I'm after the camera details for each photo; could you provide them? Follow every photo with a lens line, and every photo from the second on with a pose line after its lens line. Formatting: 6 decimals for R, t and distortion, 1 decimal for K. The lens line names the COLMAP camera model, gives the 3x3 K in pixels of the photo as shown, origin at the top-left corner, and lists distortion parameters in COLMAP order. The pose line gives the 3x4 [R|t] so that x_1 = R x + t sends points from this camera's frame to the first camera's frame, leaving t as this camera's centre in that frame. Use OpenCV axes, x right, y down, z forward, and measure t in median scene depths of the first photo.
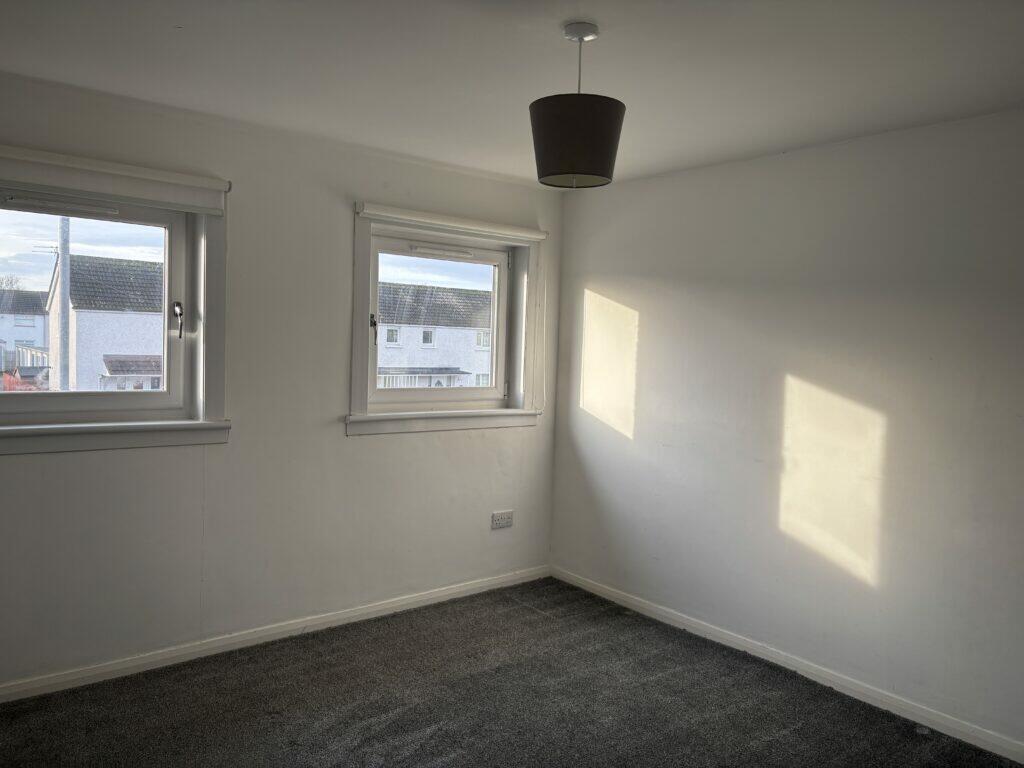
lens RADIAL K [[792.4, 0, 512.0], [0, 792.4, 384.0], [0, 0, 1]] dist [0.103542, -0.075543]
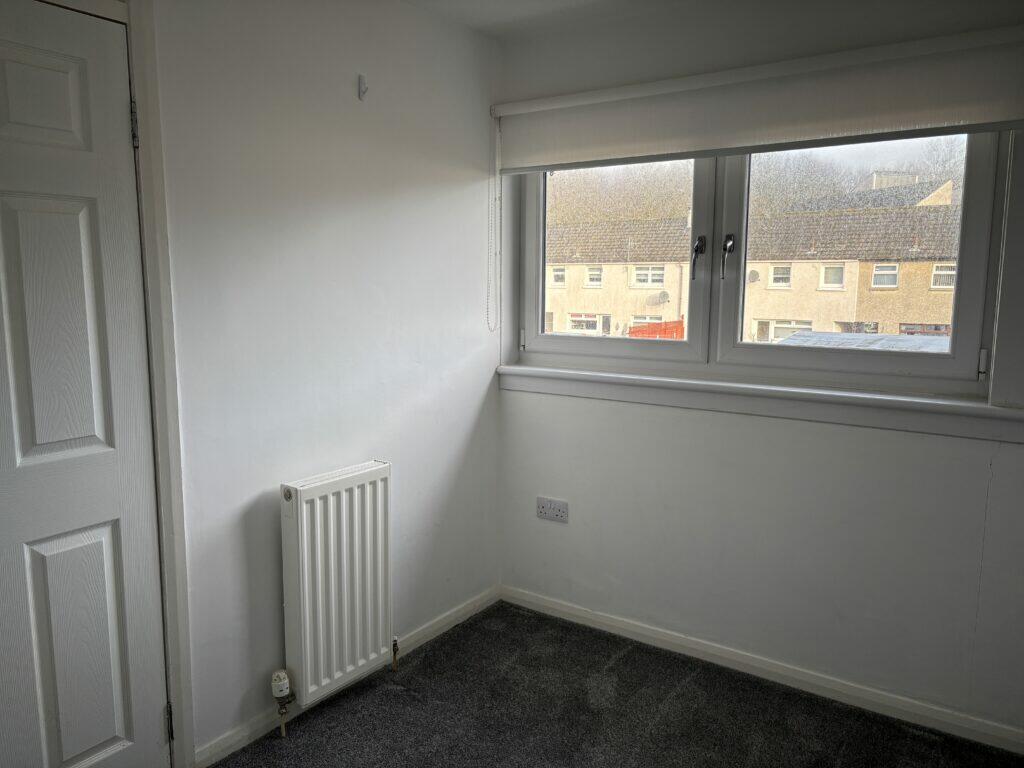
lens RADIAL K [[792.4, 0, 512.0], [0, 792.4, 384.0], [0, 0, 1]] dist [0.103542, -0.075543]
pose [[0.268118, 0.105638, -0.957577, 0.684393], [-0.047824, 0.994204, 0.096288, -0.024068], [0.962198, 0.019979, 0.271616, 0.715715]]
